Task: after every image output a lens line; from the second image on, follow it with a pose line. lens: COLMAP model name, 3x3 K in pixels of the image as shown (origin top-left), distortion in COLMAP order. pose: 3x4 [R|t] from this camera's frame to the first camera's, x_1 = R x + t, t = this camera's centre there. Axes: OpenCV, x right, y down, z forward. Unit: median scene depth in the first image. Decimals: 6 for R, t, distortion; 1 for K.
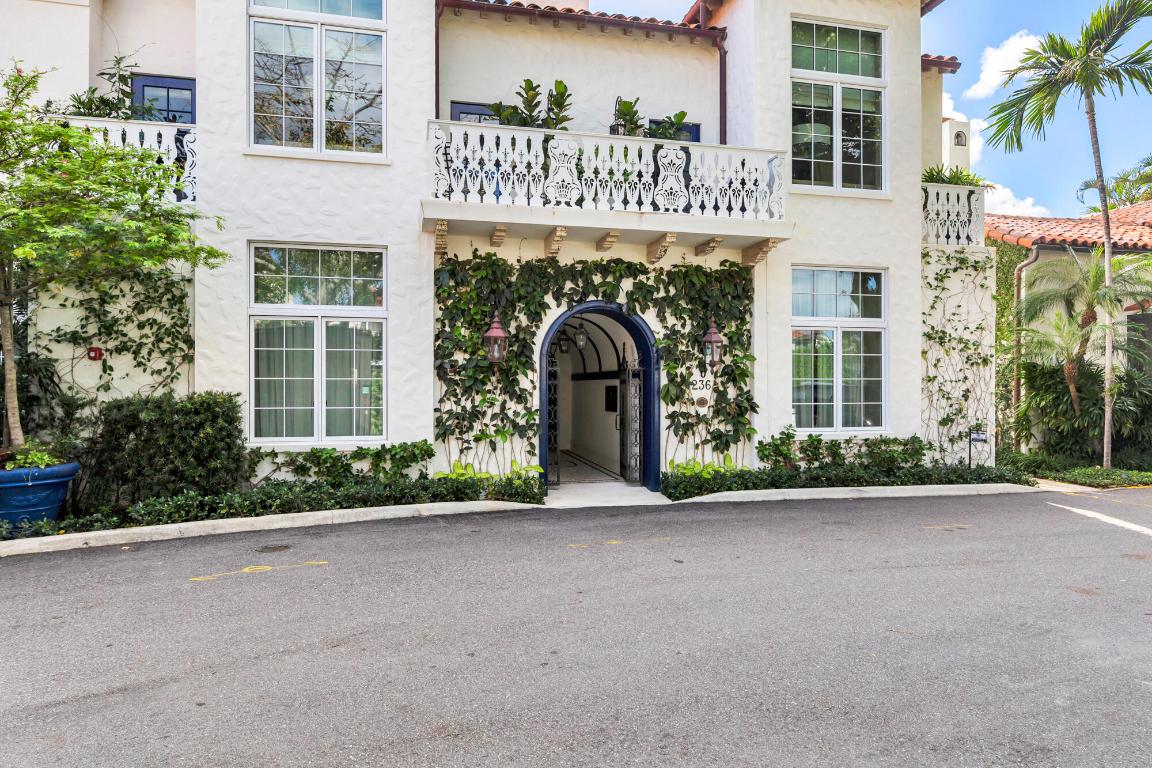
lens RADIAL K [[683.5, 0, 575.2], [0, 683.5, 381.7], [0, 0, 1]] dist [-0.000306, -0.000432]
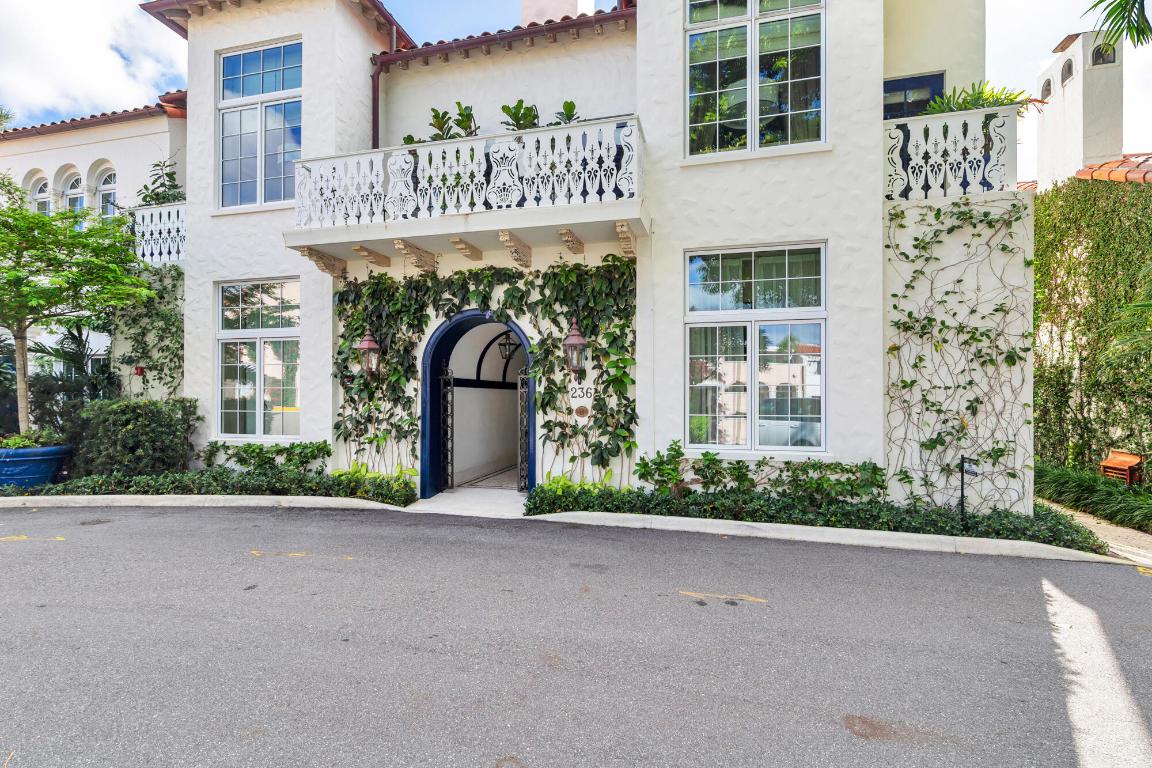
lens RADIAL K [[544.4, 0, 574.9], [0, 544.4, 391.3], [0, 0, 1]] dist [0.001597, -0.000609]
pose [[0.881428, -0.003258, -0.472307, 0.537086], [0.000672, 0.999984, -0.005644, 0.006990], [0.472317, 0.004657, 0.881416, 0.356553]]
